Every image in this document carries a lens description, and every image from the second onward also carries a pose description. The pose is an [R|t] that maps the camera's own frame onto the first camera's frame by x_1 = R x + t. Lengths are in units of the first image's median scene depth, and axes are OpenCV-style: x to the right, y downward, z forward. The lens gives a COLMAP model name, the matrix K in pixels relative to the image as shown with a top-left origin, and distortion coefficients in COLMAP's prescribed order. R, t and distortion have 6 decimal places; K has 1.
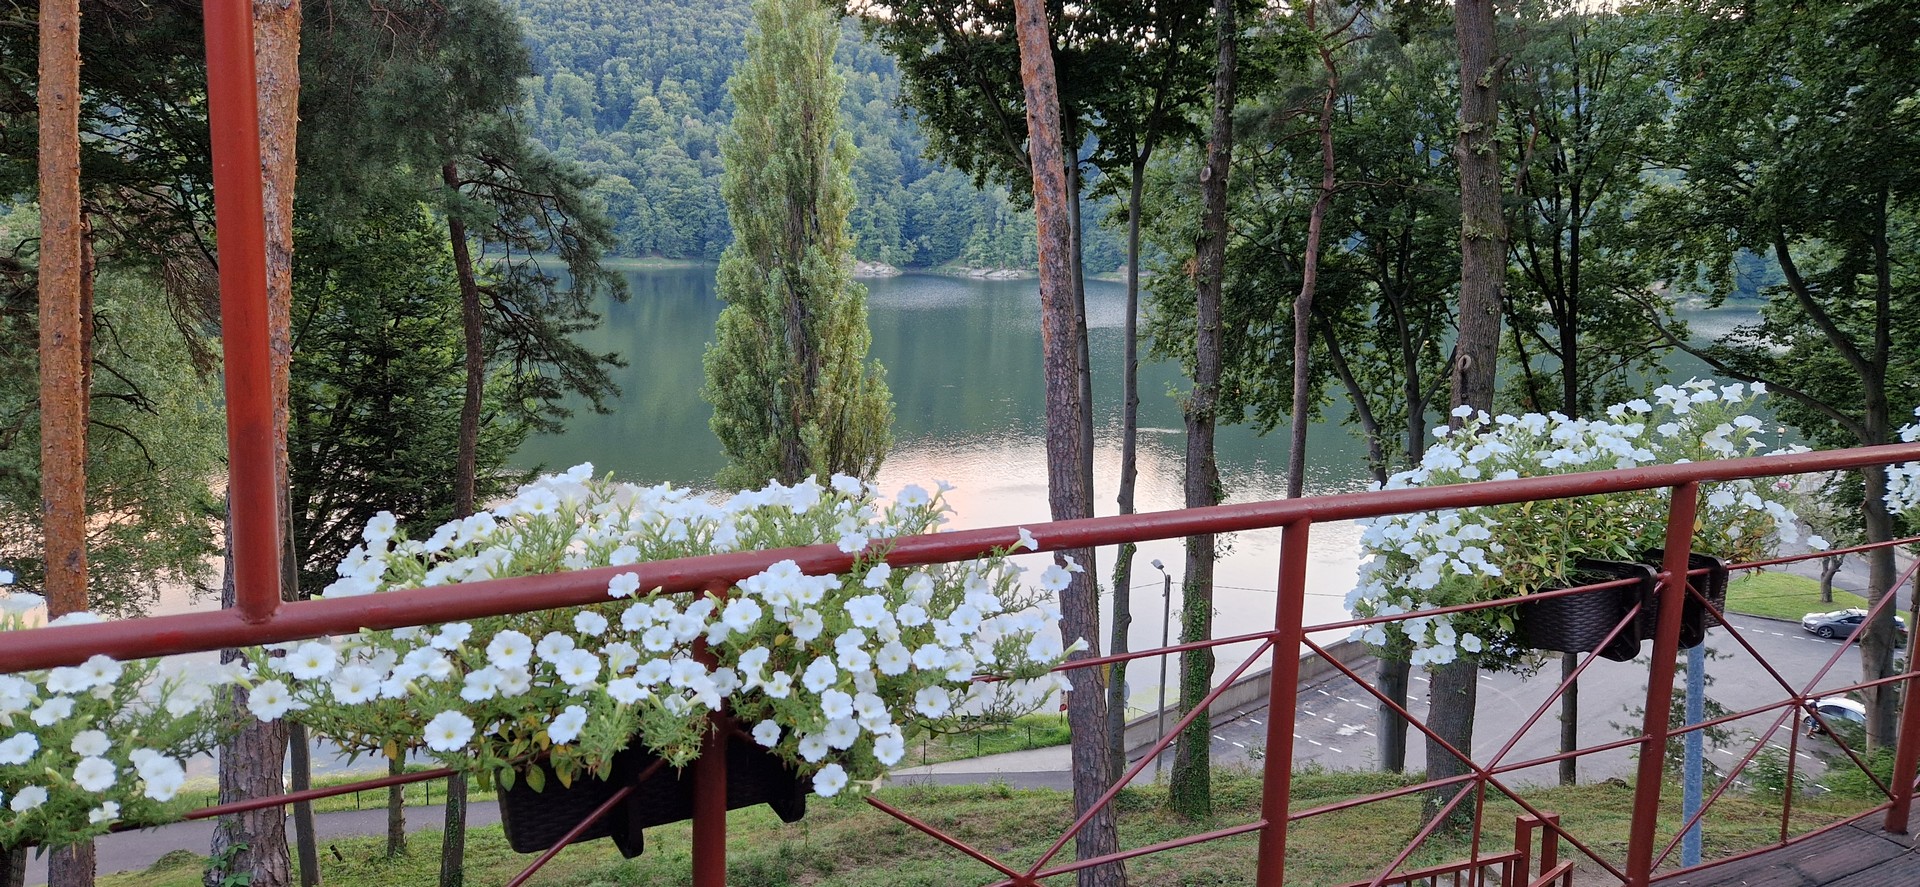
lens RADIAL K [[1258.1, 0, 953.5], [0, 1258.1, 426.5], [0, 0, 1]] dist [0.092853, -0.090973]
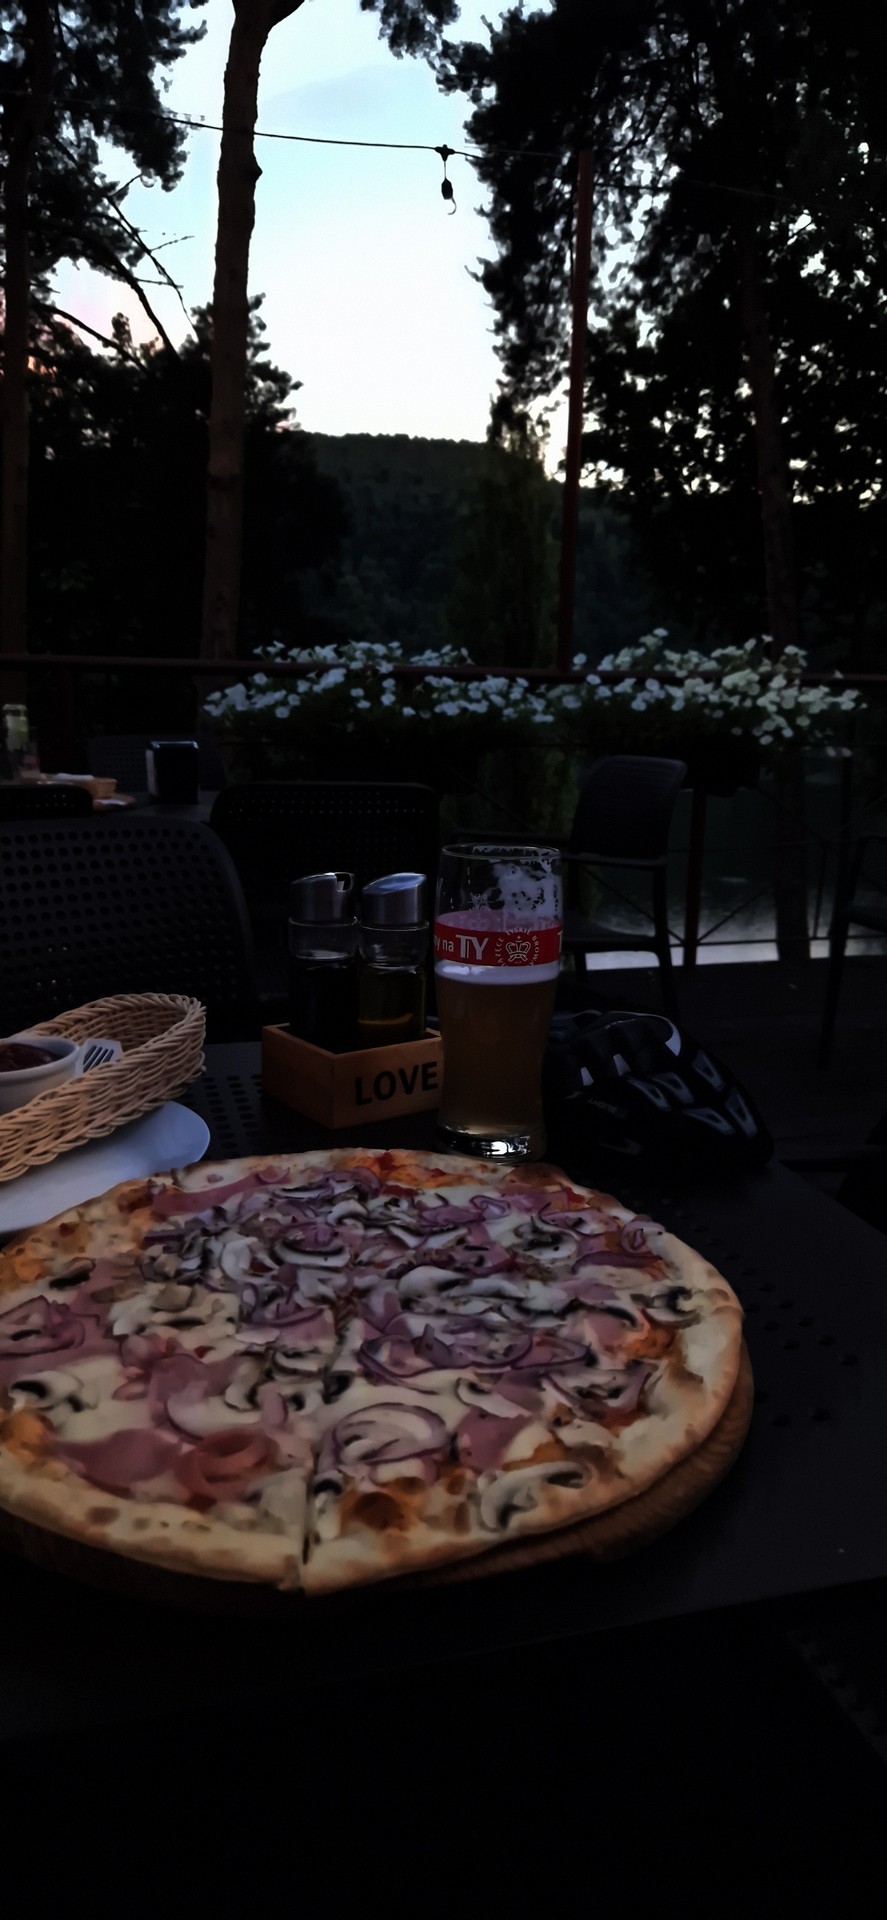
lens RADIAL K [[1260.1, 0, 446.8], [0, 1260.1, 972.7], [0, 0, 1]] dist [0.070775, -0.068583]
pose [[0.987655, 0.024704, -0.154685, -0.019968], [-0.016454, 0.998384, 0.054393, 0.037804], [0.155779, -0.051176, 0.986465, -0.103946]]
